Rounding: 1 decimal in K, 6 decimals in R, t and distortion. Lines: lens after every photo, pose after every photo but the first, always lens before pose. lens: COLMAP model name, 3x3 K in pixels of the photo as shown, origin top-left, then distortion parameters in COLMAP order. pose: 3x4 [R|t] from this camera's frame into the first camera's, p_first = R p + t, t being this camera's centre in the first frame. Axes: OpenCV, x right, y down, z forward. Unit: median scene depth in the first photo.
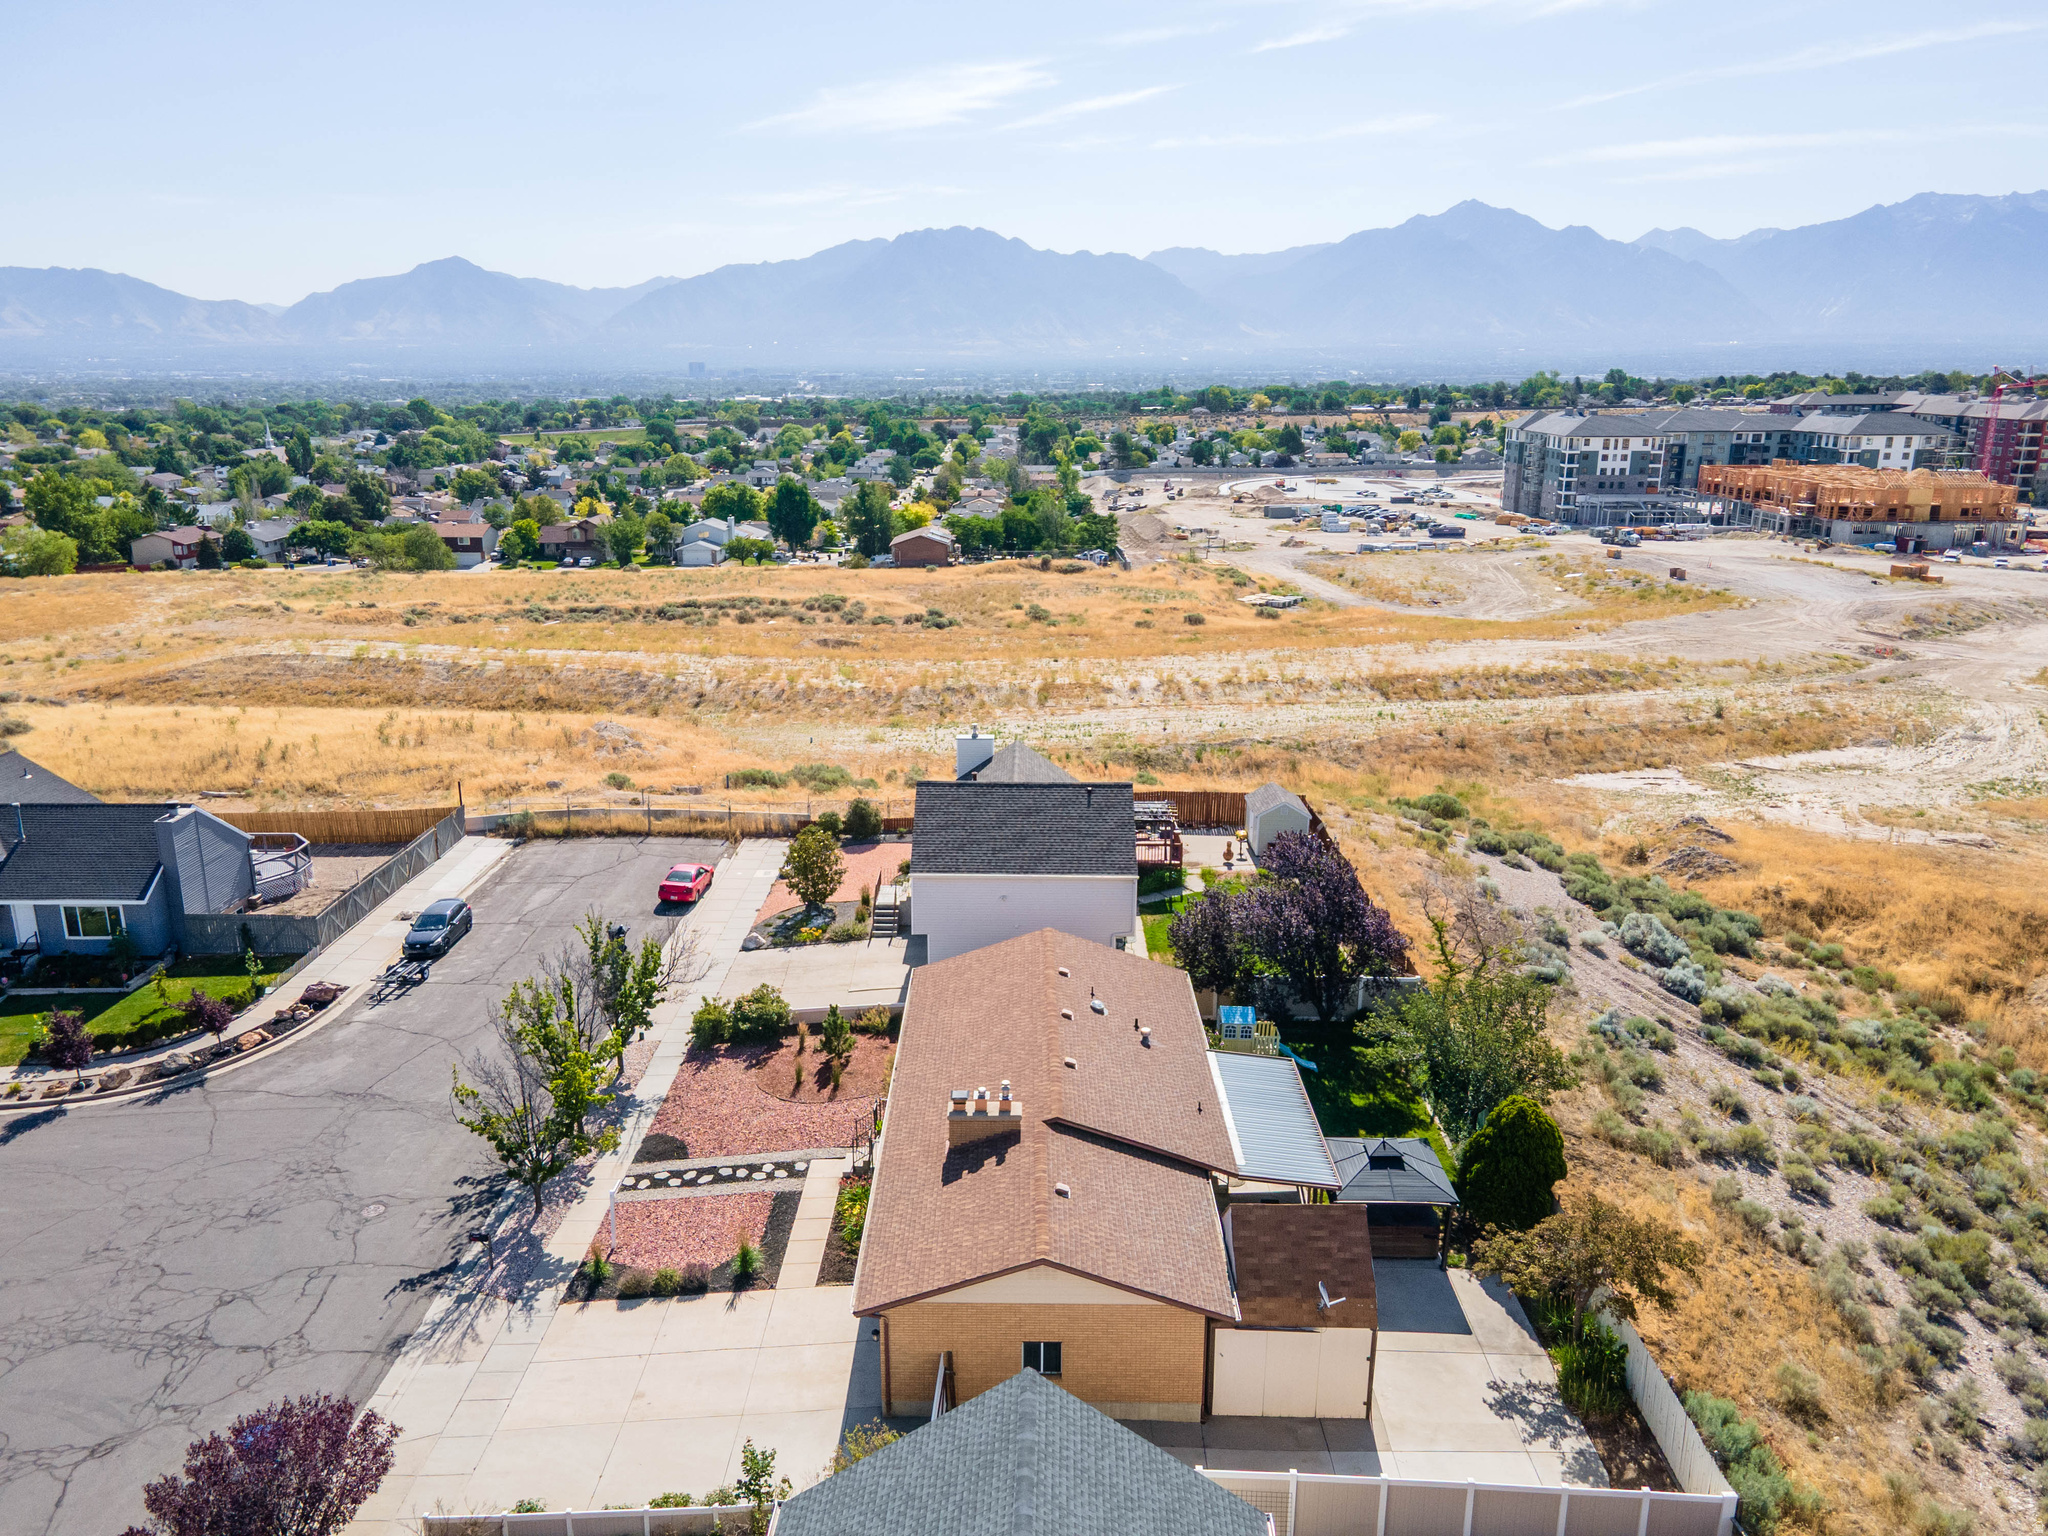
lens RADIAL K [[1473.0, 0, 1005.7], [0, 1473.0, 779.2], [0, 0, 1]] dist [0.032168, 0.033711]
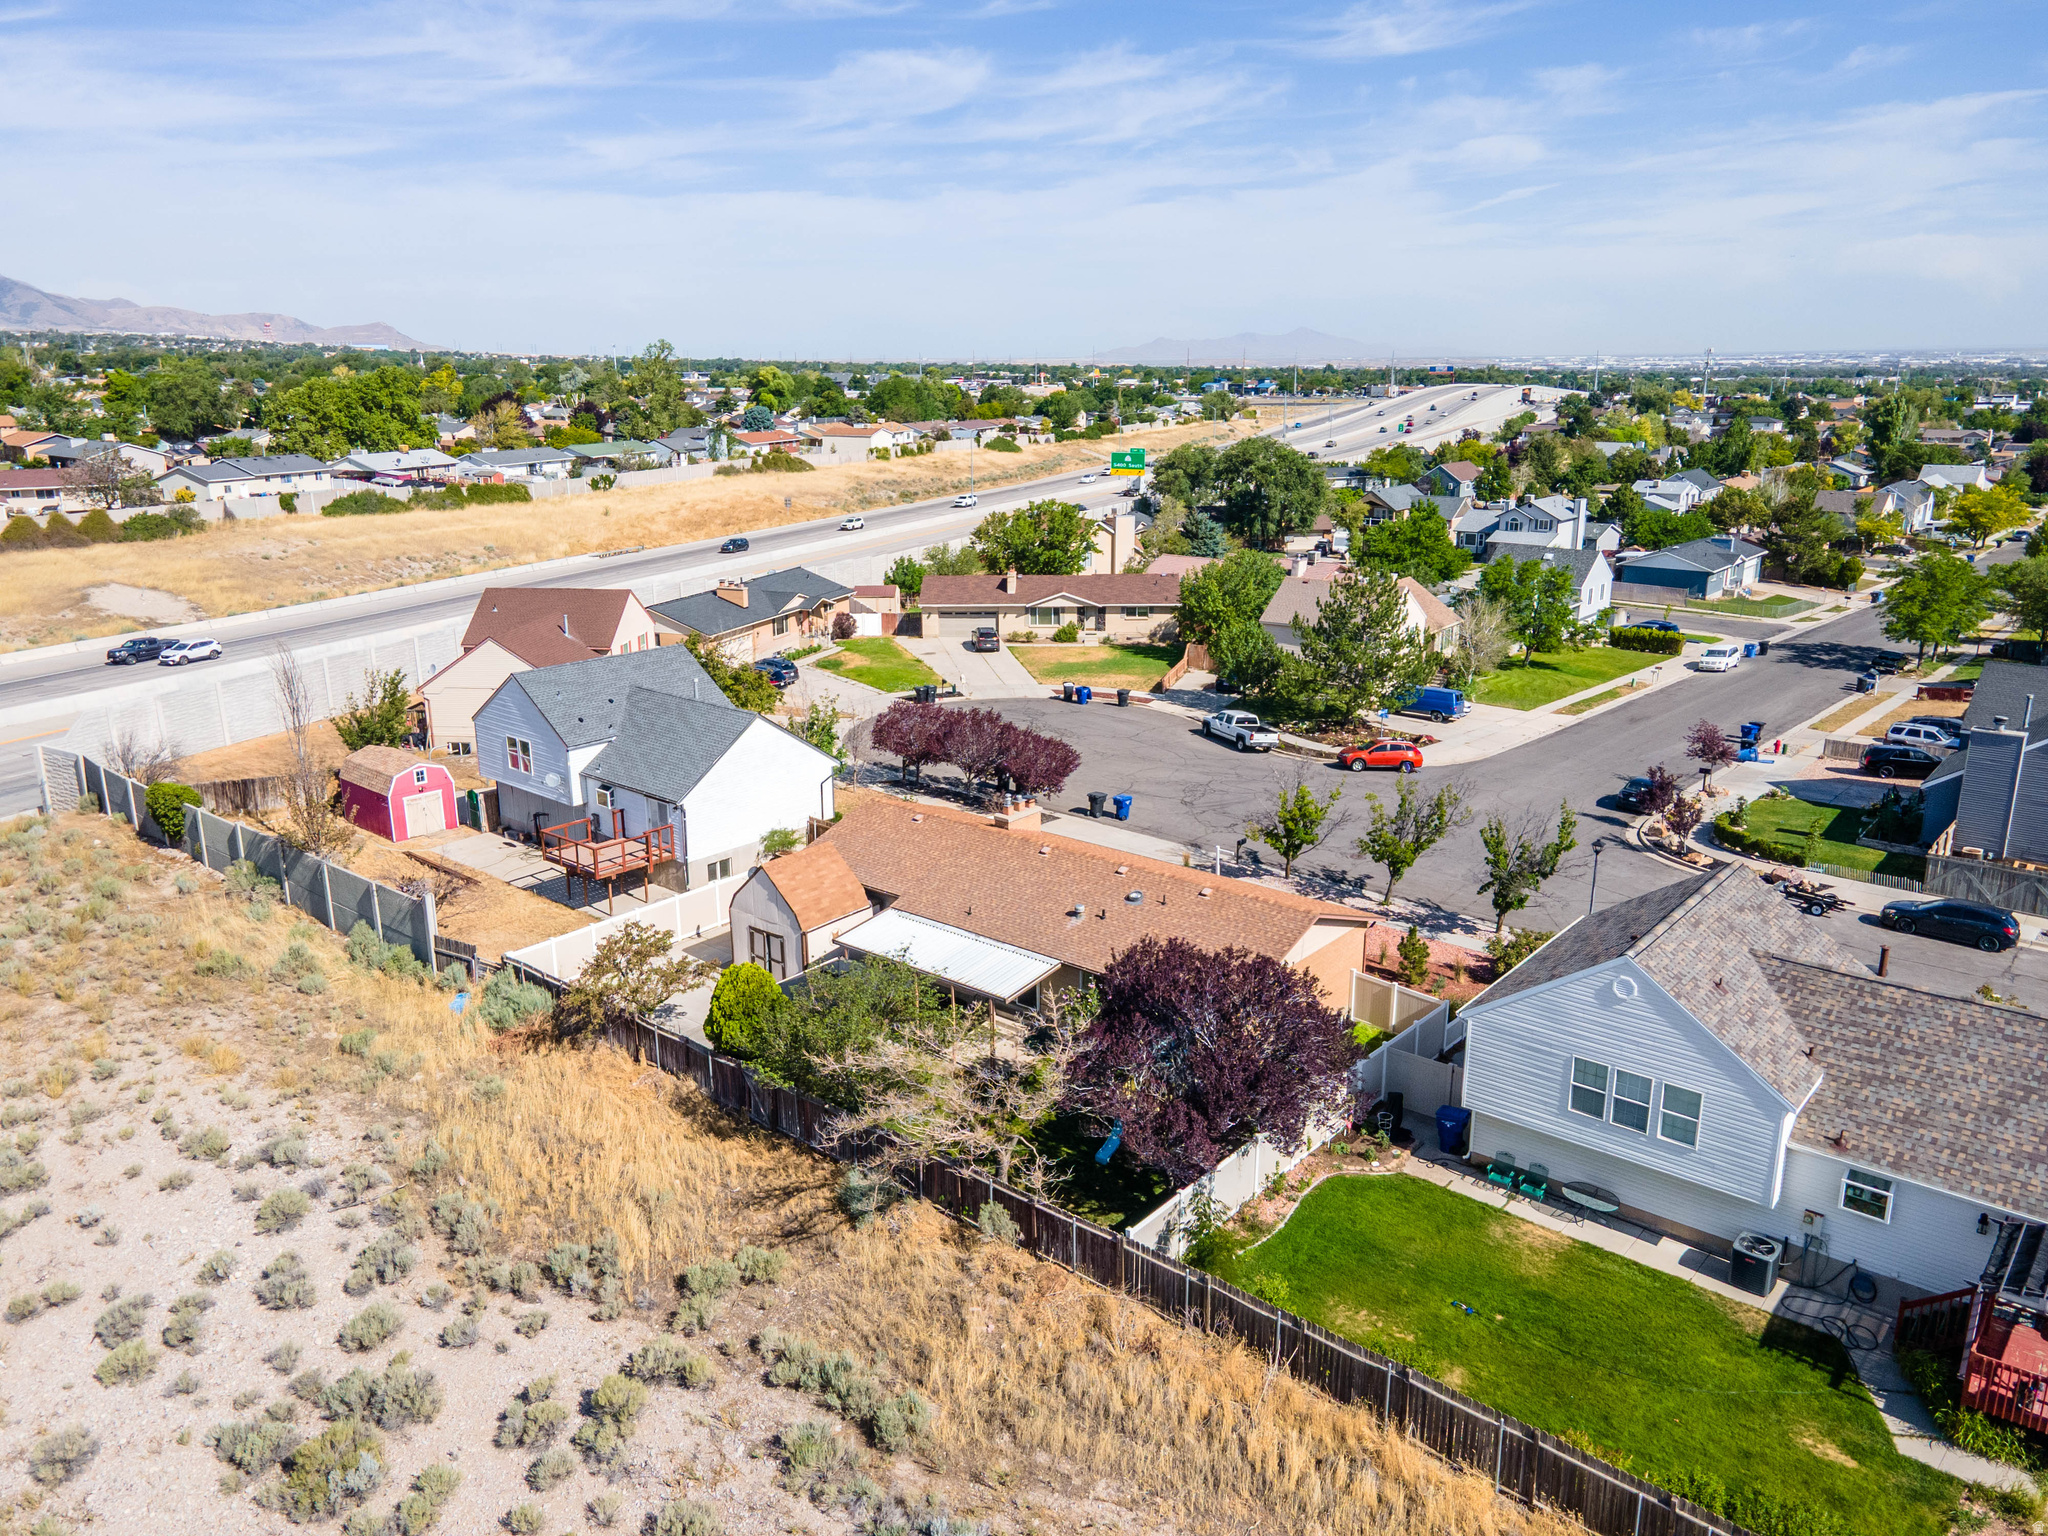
lens RADIAL K [[1489.4, 0, 995.7], [0, 1489.4, 754.3], [0, 0, 1]] dist [0.041861, 0.001521]
pose [[-0.636993, 0.204970, -0.743120, 0.848894], [-0.204413, 0.884579, 0.419208, -0.337293], [0.743274, 0.418936, -0.521572, 1.385014]]
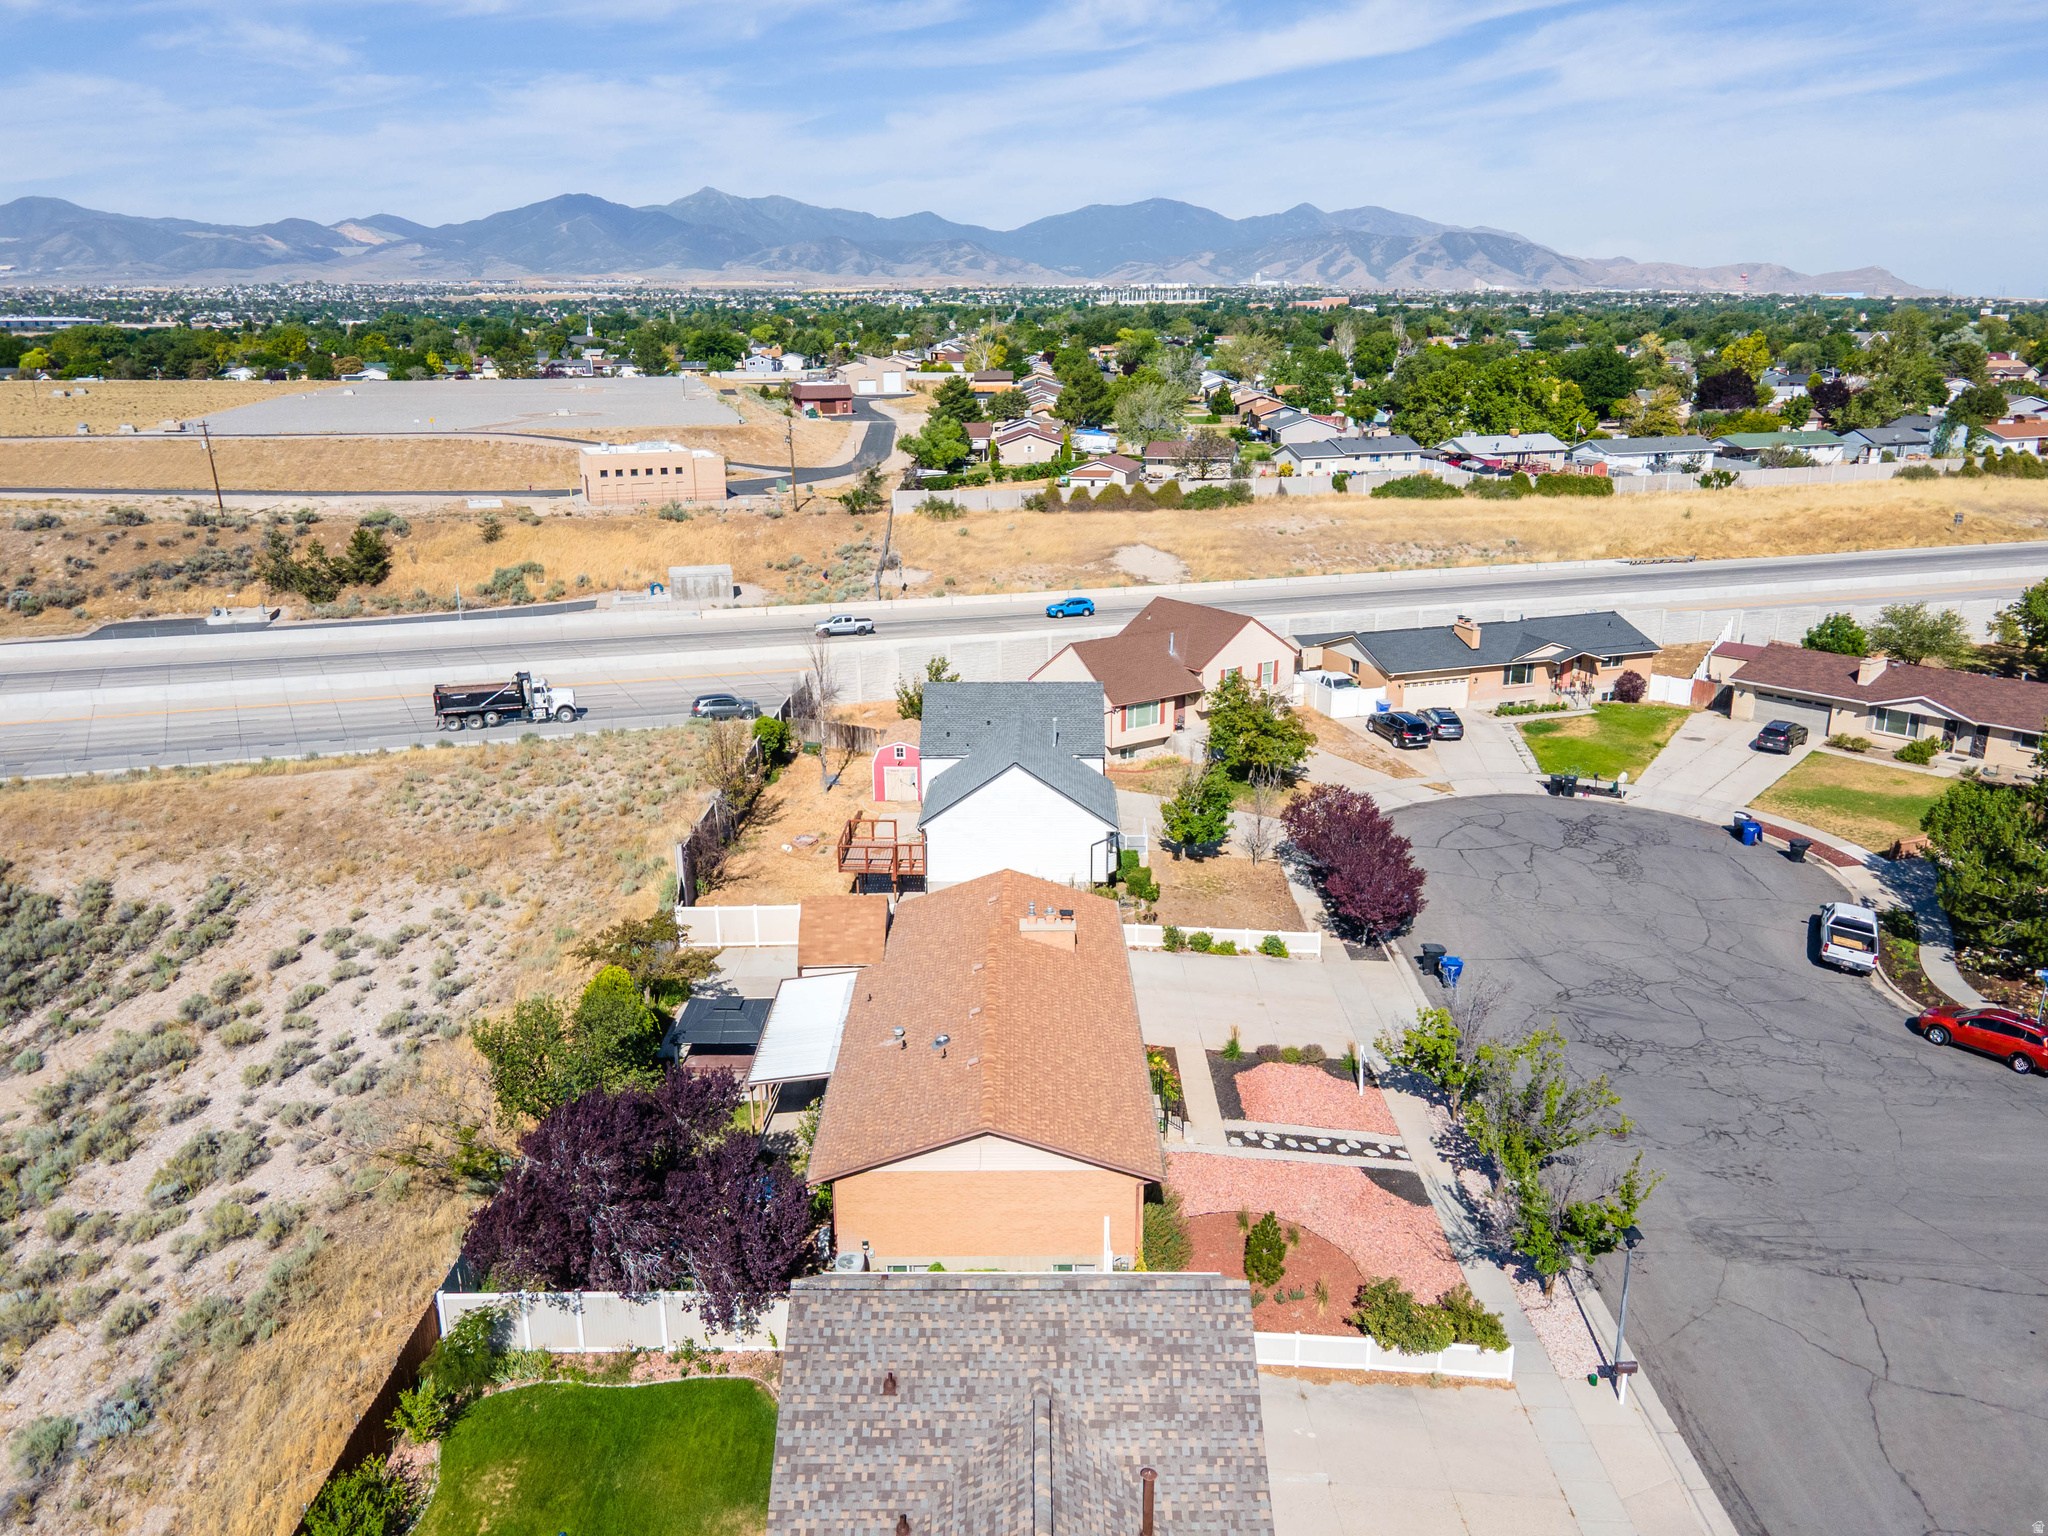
lens RADIAL K [[1489.4, 0, 995.7], [0, 1489.4, 754.3], [0, 0, 1]] dist [0.041861, 0.001521]
pose [[-0.999898, 0.011898, 0.007907, 0.016935], [0.014281, 0.845913, 0.533129, -0.506974], [-0.000345, 0.533188, -0.845997, 1.674728]]
